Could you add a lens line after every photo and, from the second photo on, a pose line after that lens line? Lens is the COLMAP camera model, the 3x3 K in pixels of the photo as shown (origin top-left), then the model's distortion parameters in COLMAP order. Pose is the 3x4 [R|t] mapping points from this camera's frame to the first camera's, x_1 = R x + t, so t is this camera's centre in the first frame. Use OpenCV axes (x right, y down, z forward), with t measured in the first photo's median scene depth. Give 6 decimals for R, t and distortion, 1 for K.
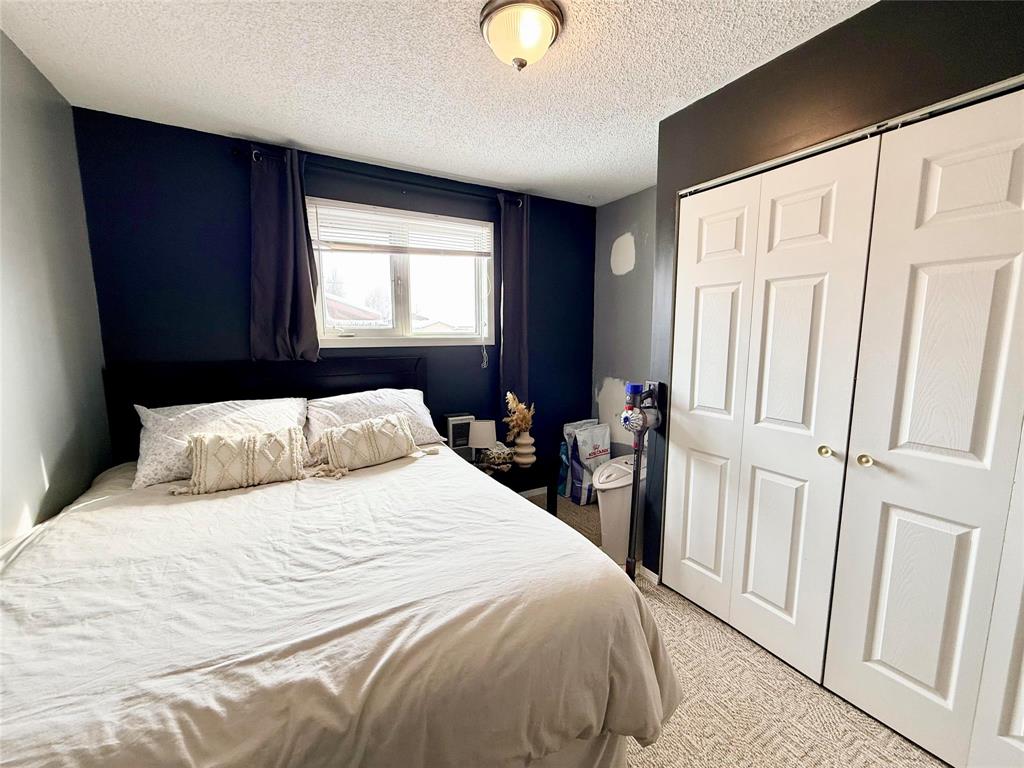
lens RADIAL K [[406.8, 0, 510.7], [0, 406.8, 385.2], [0, 0, 1]] dist [-0.000570, -0.000071]
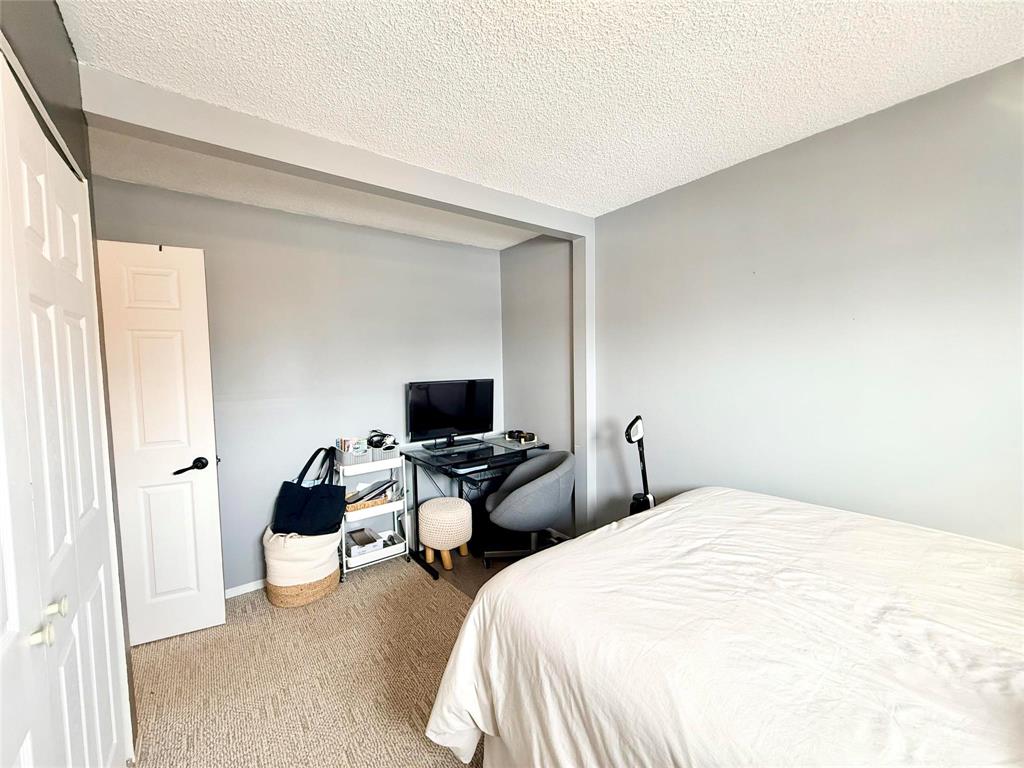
lens RADIAL K [[406.8, 0, 510.7], [0, 406.8, 385.2], [0, 0, 1]] dist [-0.000570, -0.000071]
pose [[-0.990754, 0.025789, -0.133198, 0.330010], [0.000541, 0.982511, 0.186204, -0.287301], [0.135671, 0.184410, -0.973440, 1.912627]]
